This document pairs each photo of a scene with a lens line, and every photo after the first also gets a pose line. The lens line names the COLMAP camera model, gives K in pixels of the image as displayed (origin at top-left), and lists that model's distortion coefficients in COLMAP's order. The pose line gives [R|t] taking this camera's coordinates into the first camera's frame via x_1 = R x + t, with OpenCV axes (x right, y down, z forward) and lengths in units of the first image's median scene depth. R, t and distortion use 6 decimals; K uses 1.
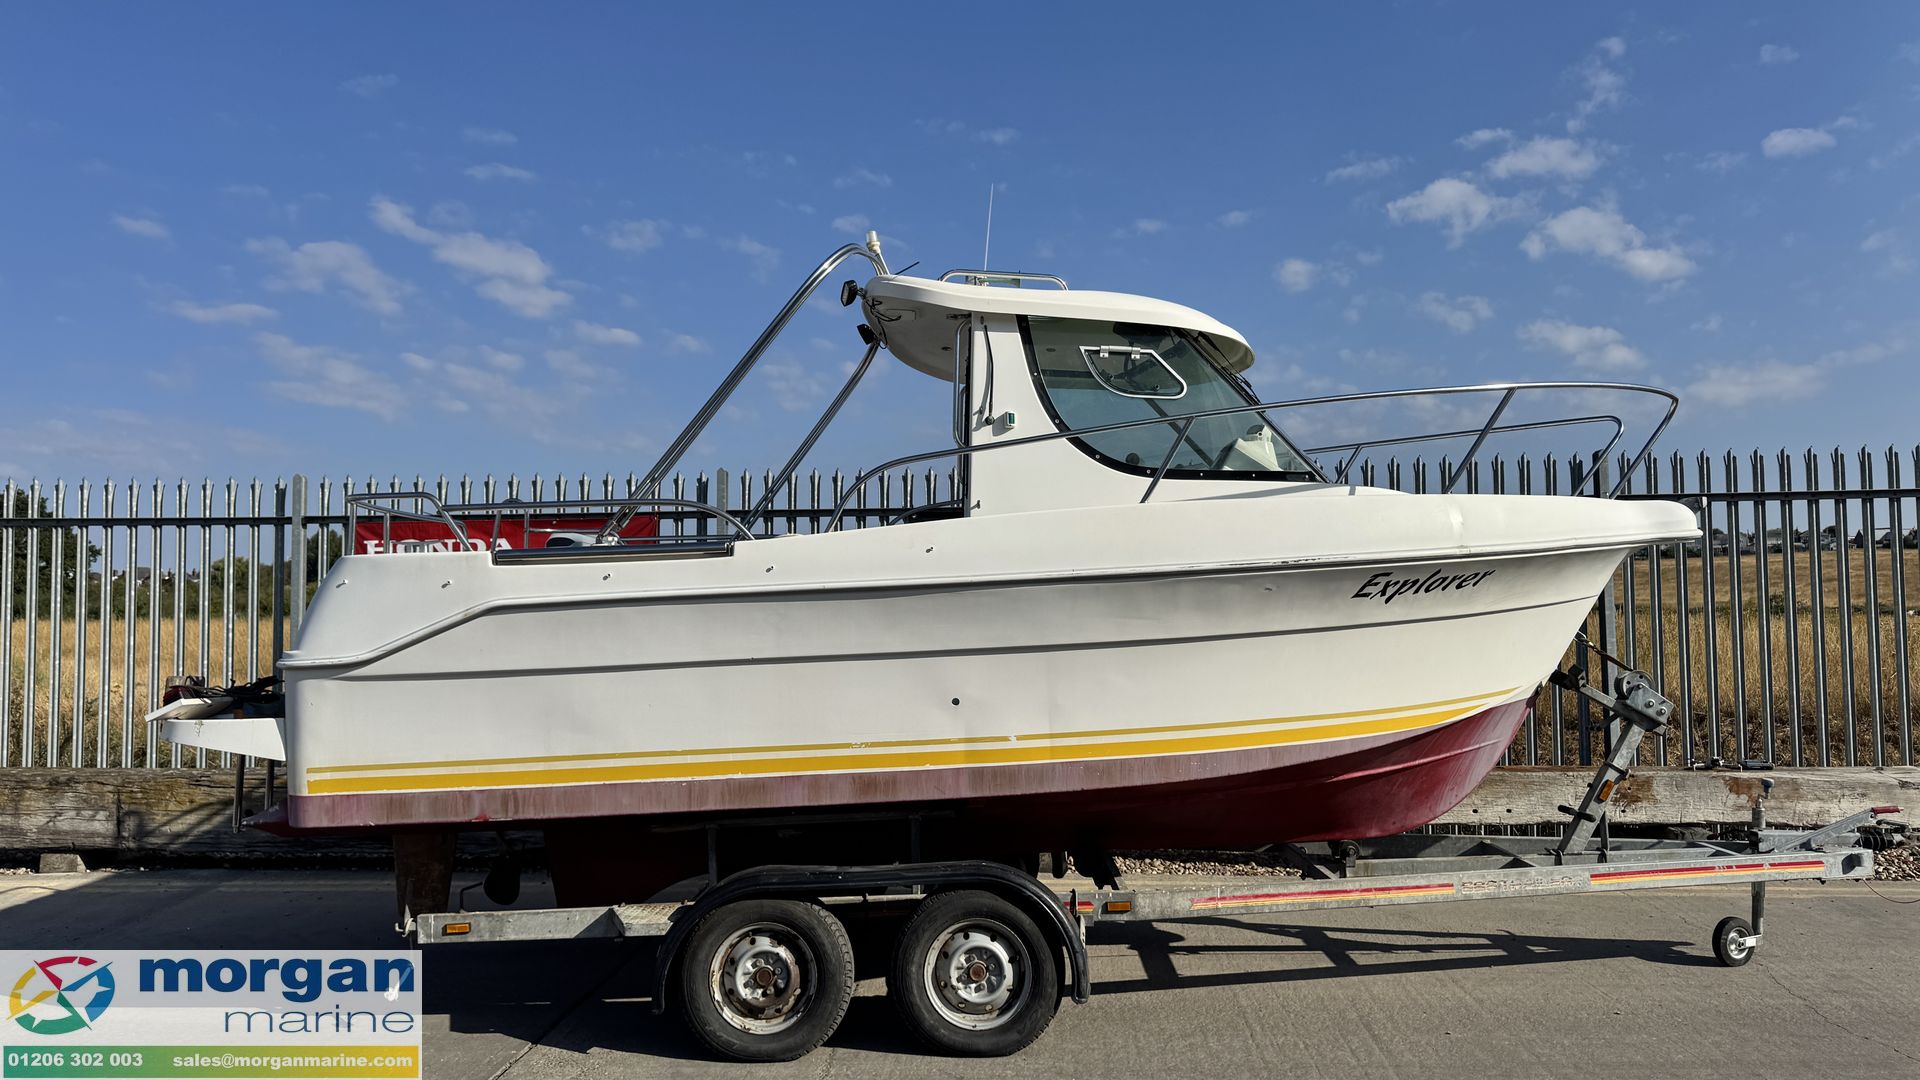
lens RADIAL K [[1355.6, 0, 953.7], [0, 1355.6, 539.9], [0, 0, 1]] dist [0.088813, -0.111211]
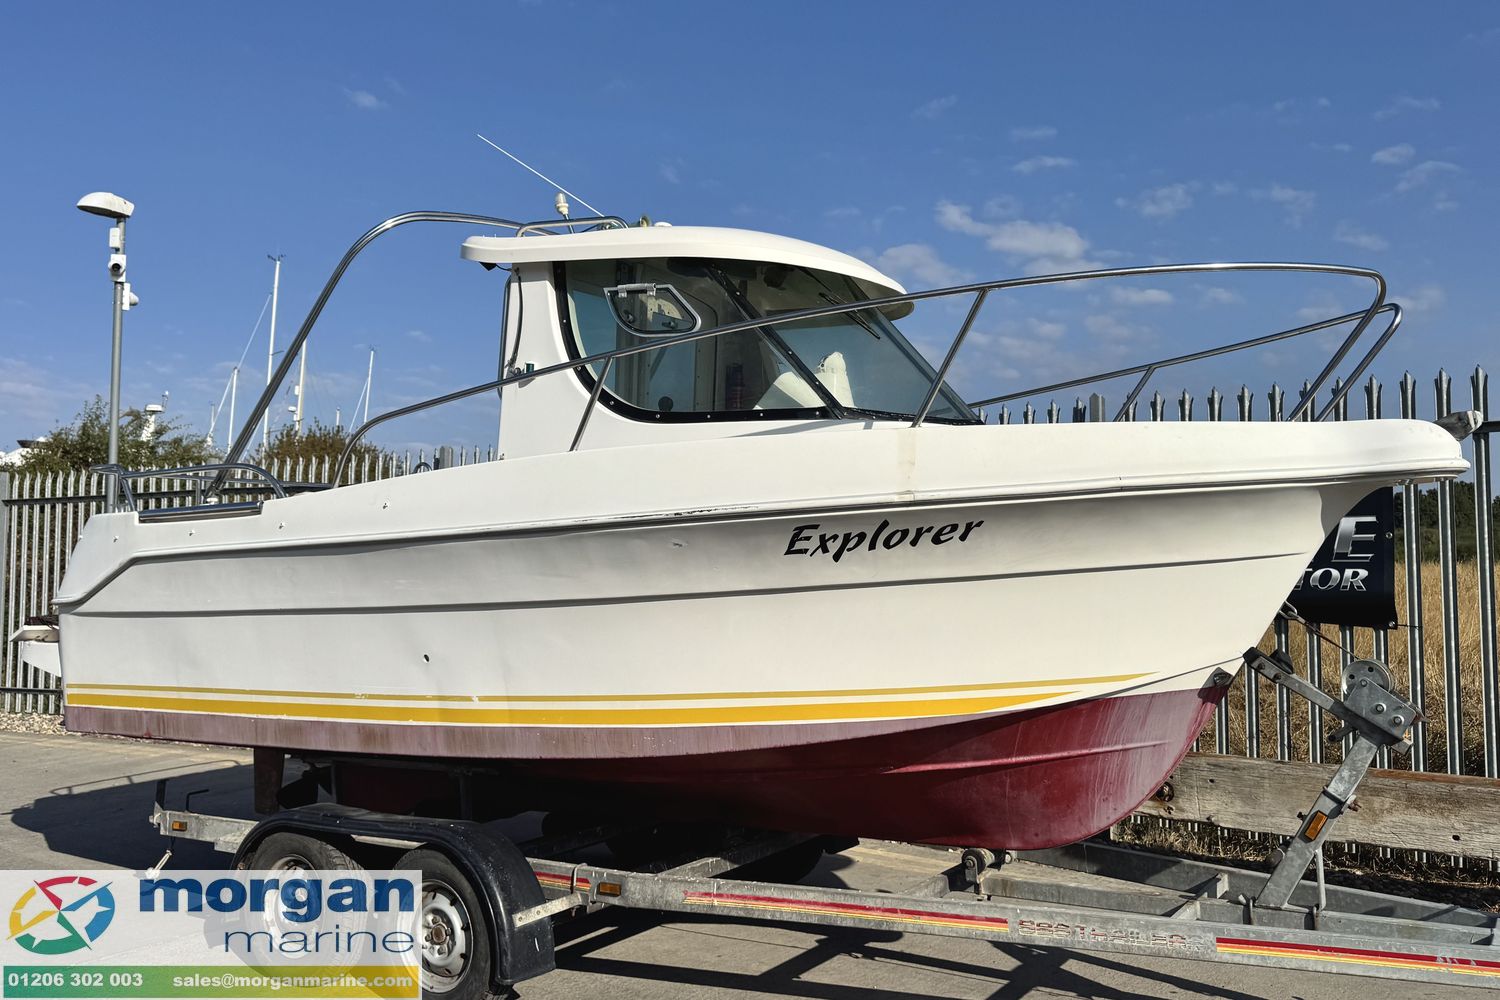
lens RADIAL K [[1254.8, 0, 801.9], [0, 1254.8, 464.0], [0, 0, 1]] dist [0.069267, -0.076027]
pose [[0.849290, -0.031102, -0.527009, 0.663133], [0.021047, 0.999464, -0.025067, 0.005502], [0.527506, 0.010197, 0.849490, 0.323968]]
